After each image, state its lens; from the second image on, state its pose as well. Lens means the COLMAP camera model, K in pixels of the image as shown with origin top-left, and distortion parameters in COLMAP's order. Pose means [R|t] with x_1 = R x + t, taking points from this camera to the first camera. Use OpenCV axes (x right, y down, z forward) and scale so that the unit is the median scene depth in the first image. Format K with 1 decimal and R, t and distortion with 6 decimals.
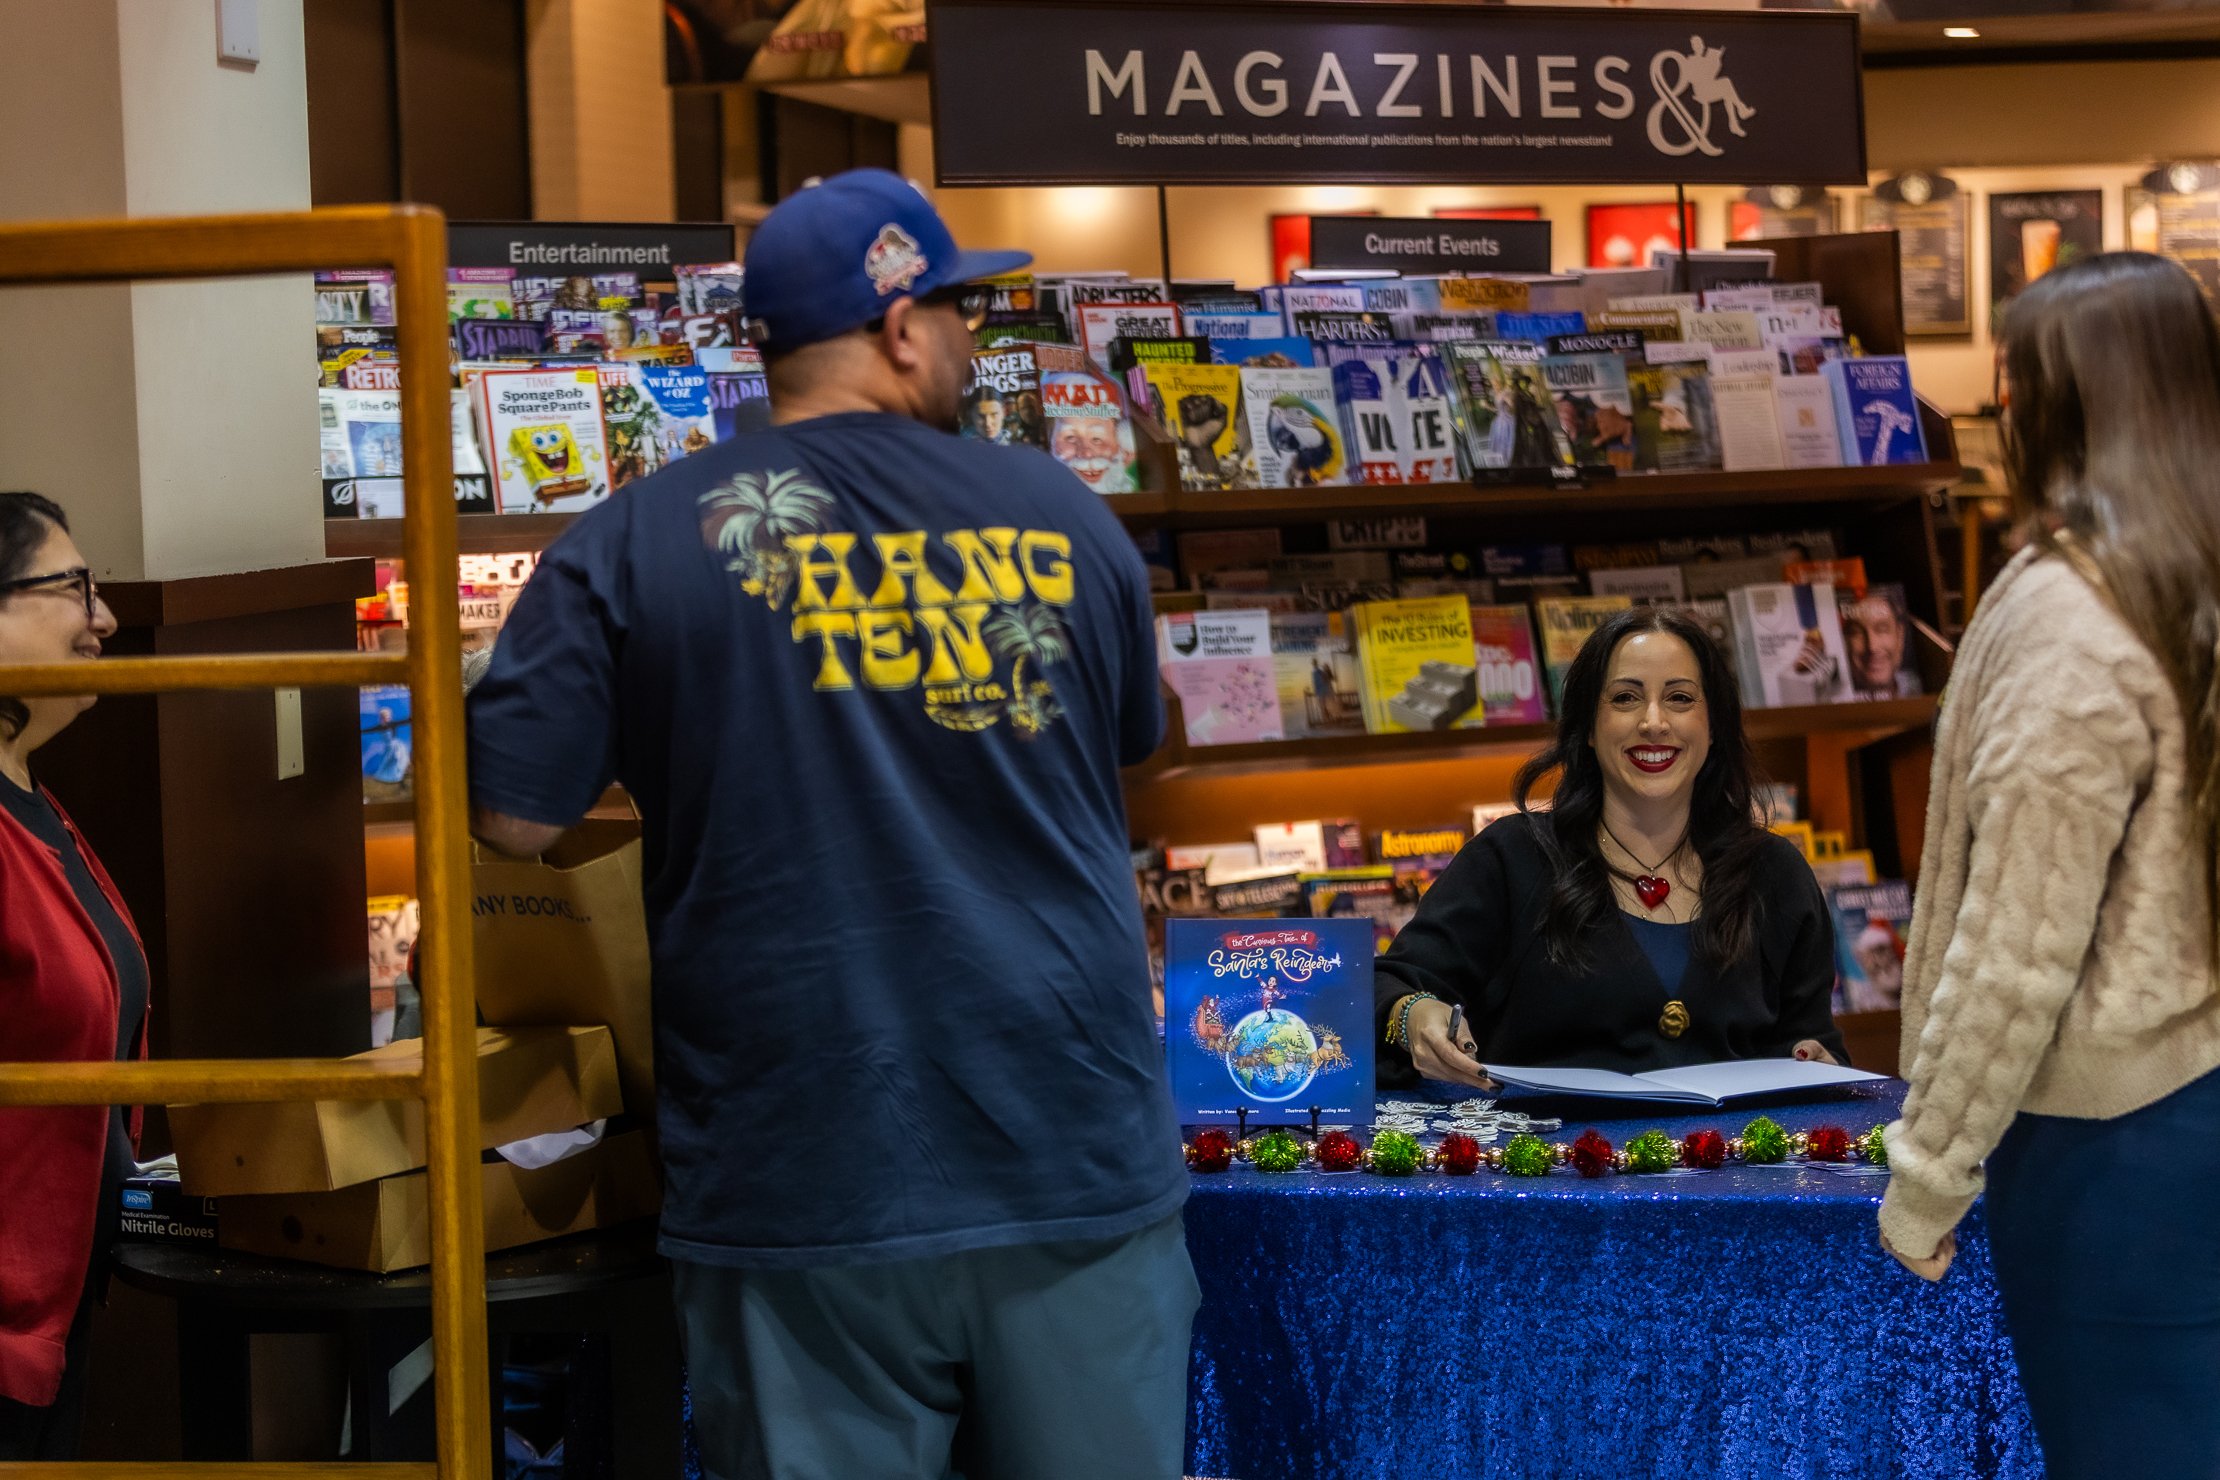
lens RADIAL K [[4433.0, 0, 1110.0], [0, 4433.0, 740.0], [0, 0, 1]] dist [0.010639, -0.294838]
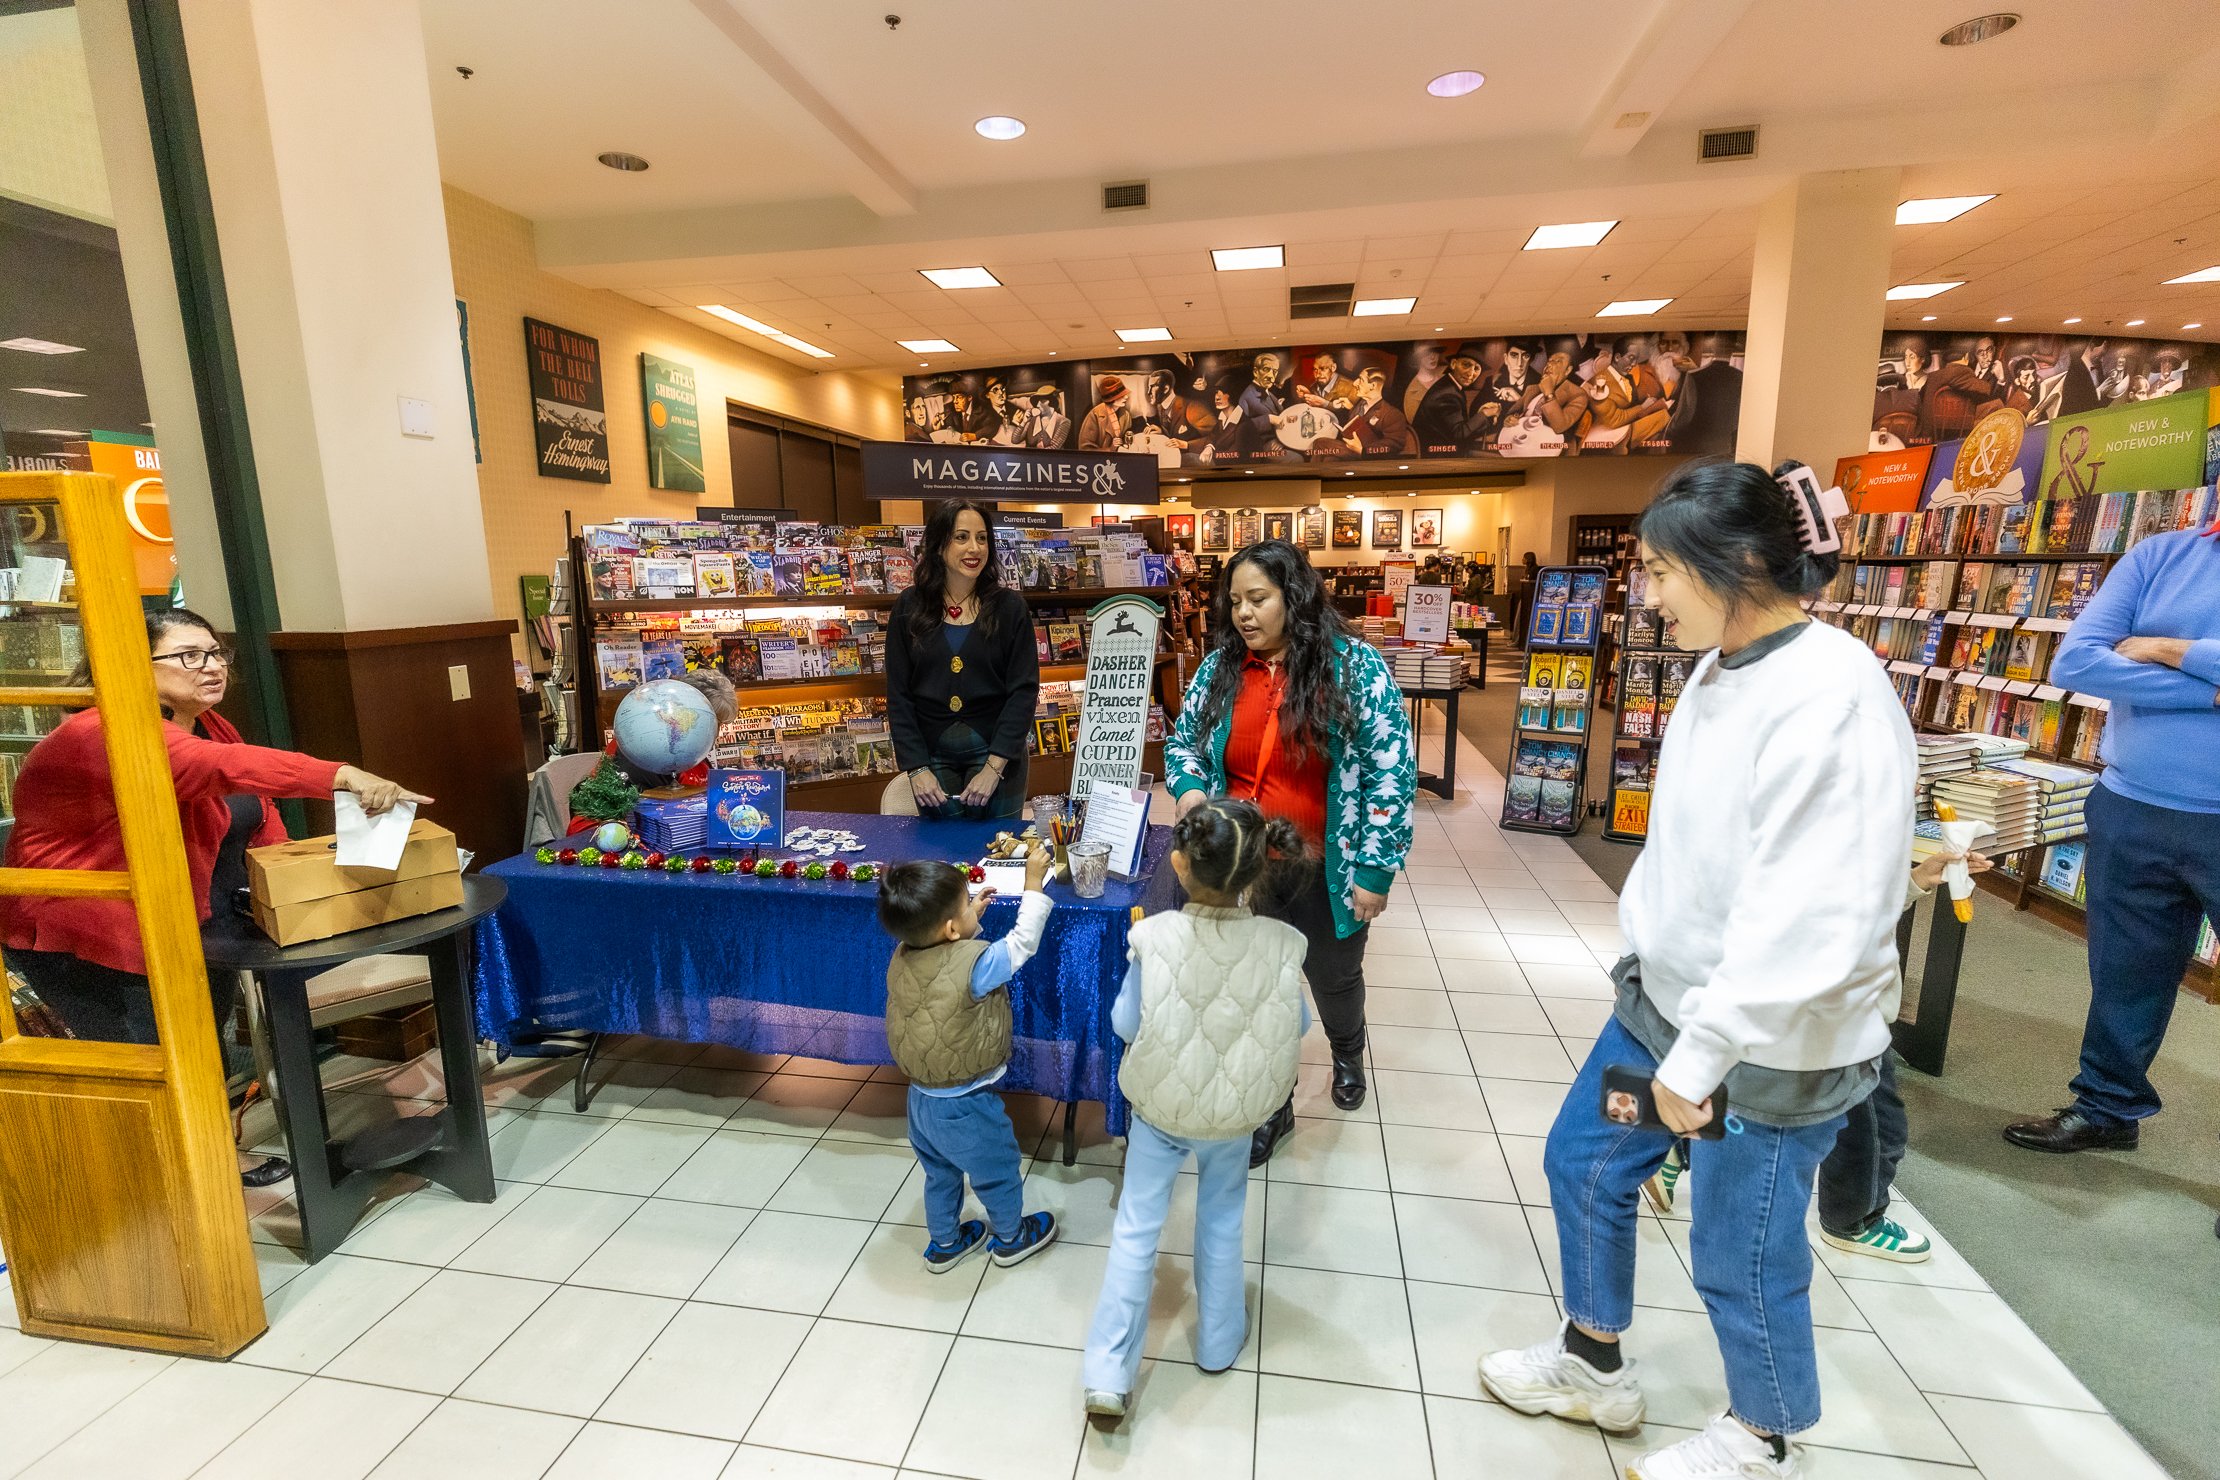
lens RADIAL K [[970.4, 0, 1110.0], [0, 970.4, 740.0], [0, 0, 1]] dist [0.000616, -0.000014]
pose [[0.999857, 0.011721, 0.012213, 0.142776], [-0.012938, 0.994402, 0.104866, -0.023526], [-0.010915, -0.105008, 0.994411, 0.252501]]
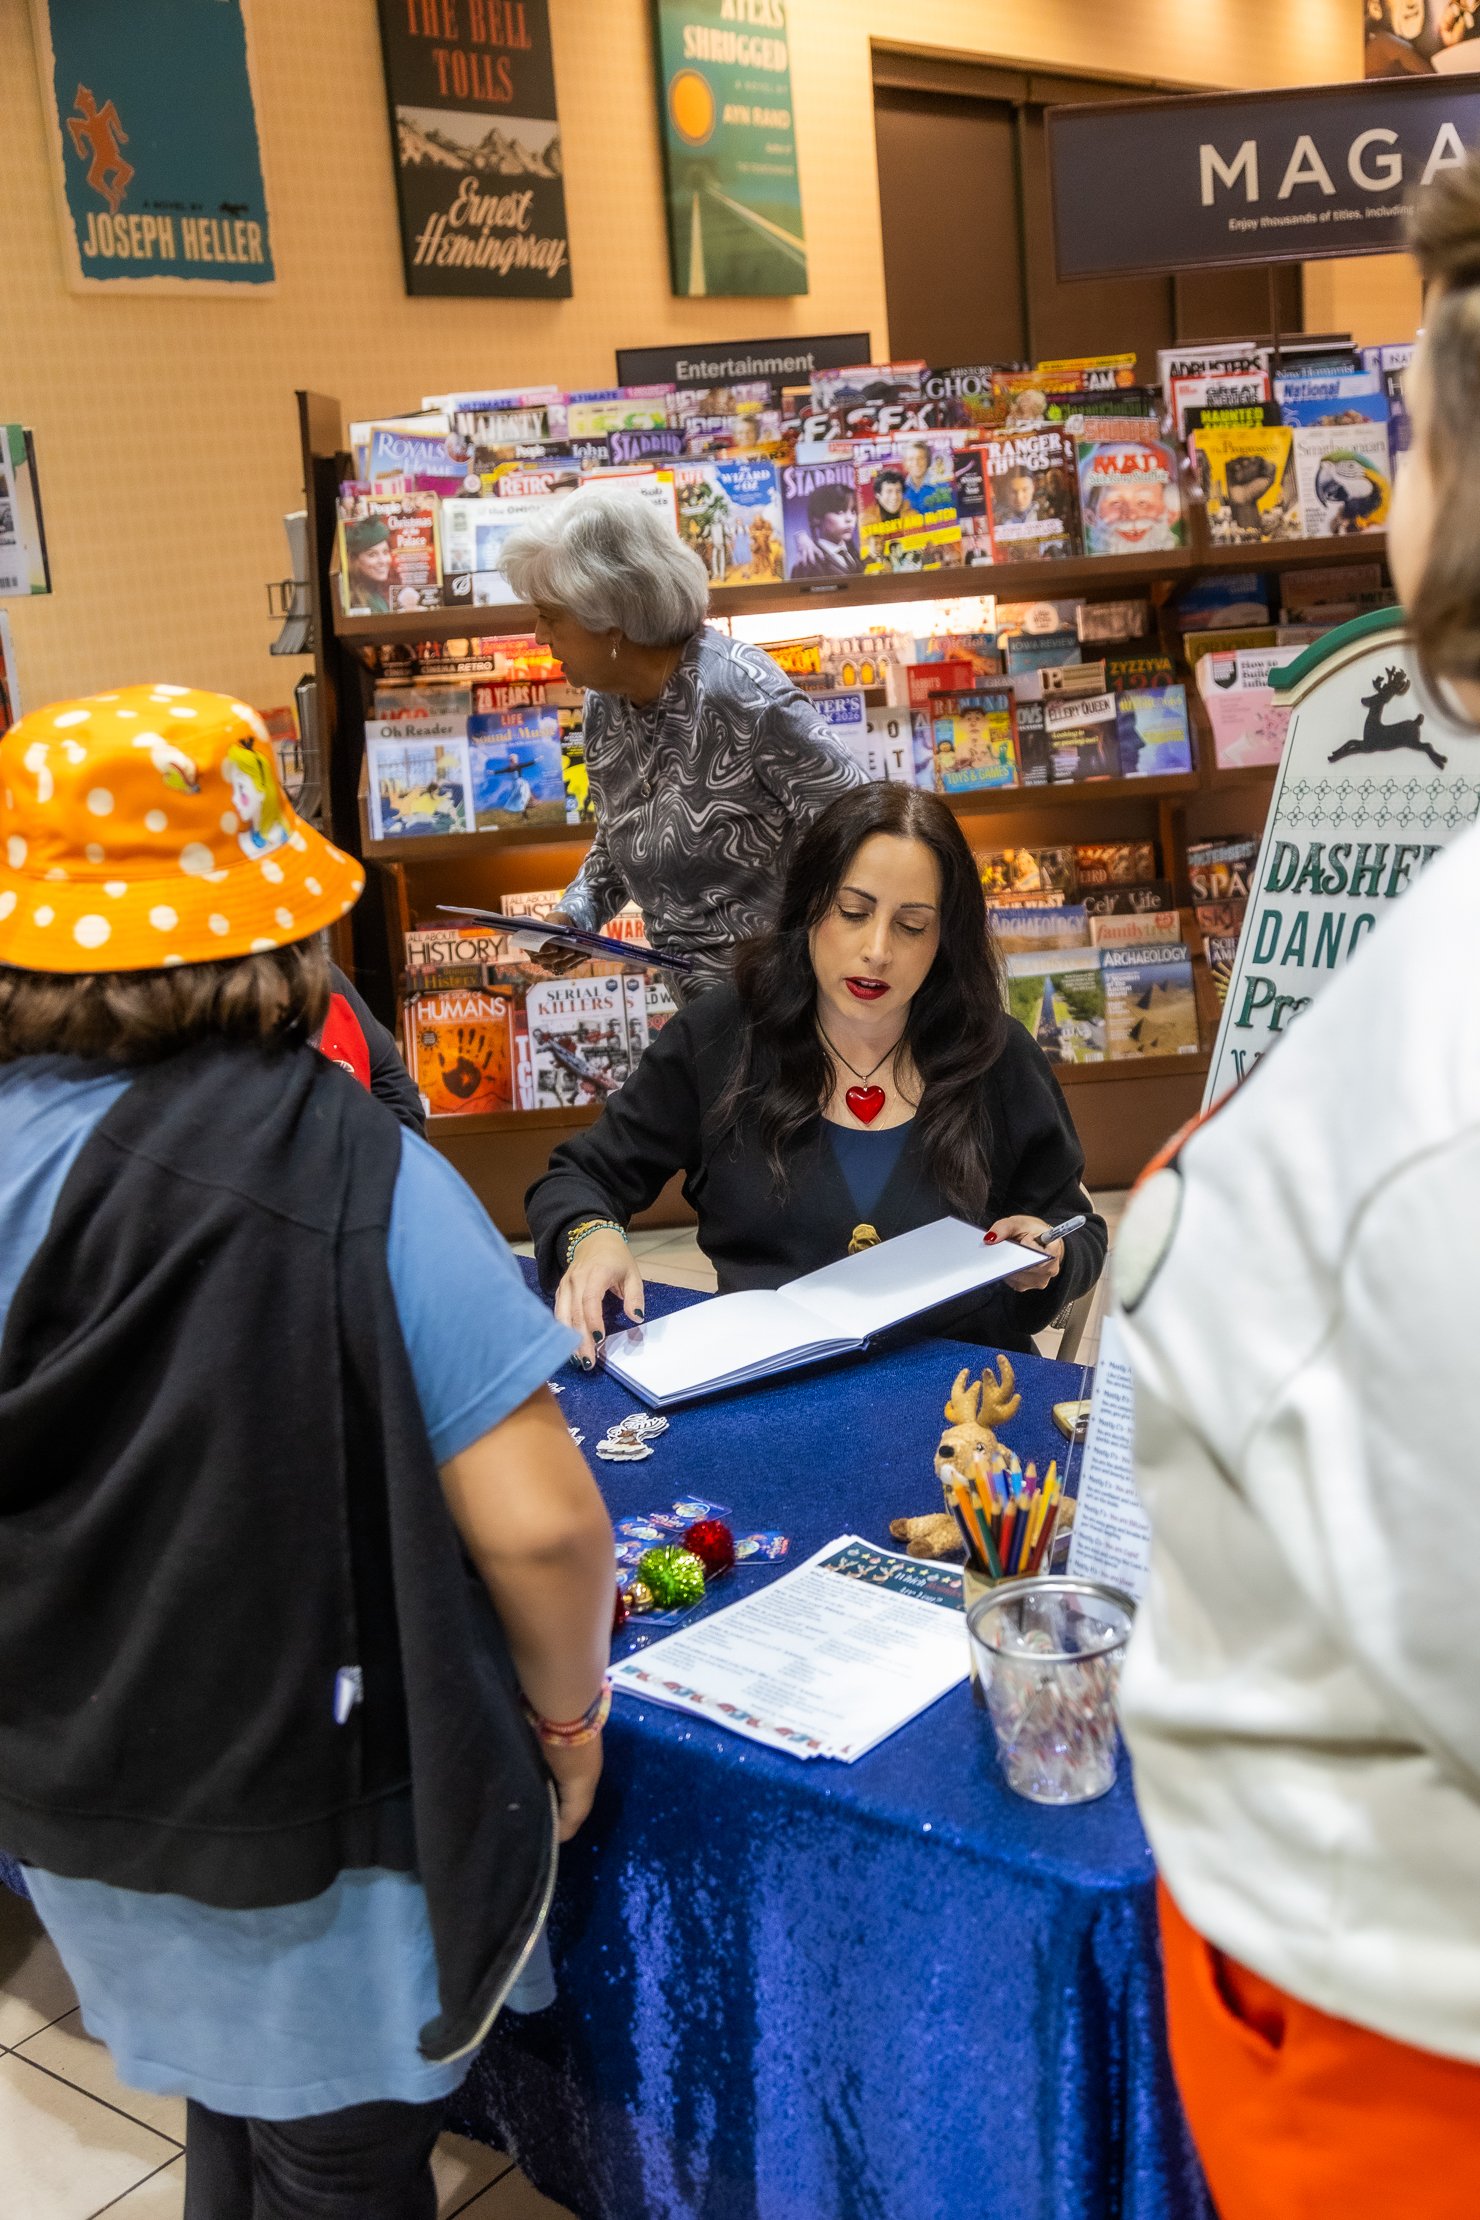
lens RADIAL K [[2403.6, 0, 751.0], [0, 2403.6, 1141.9], [0, 0, 1]] dist [0.010873, -0.011447]
pose [[0.886541, 0.077400, -0.456129, 0.203961], [0.022975, 0.977325, 0.210496, -0.038541], [0.462078, -0.197093, 0.864661, 0.367641]]
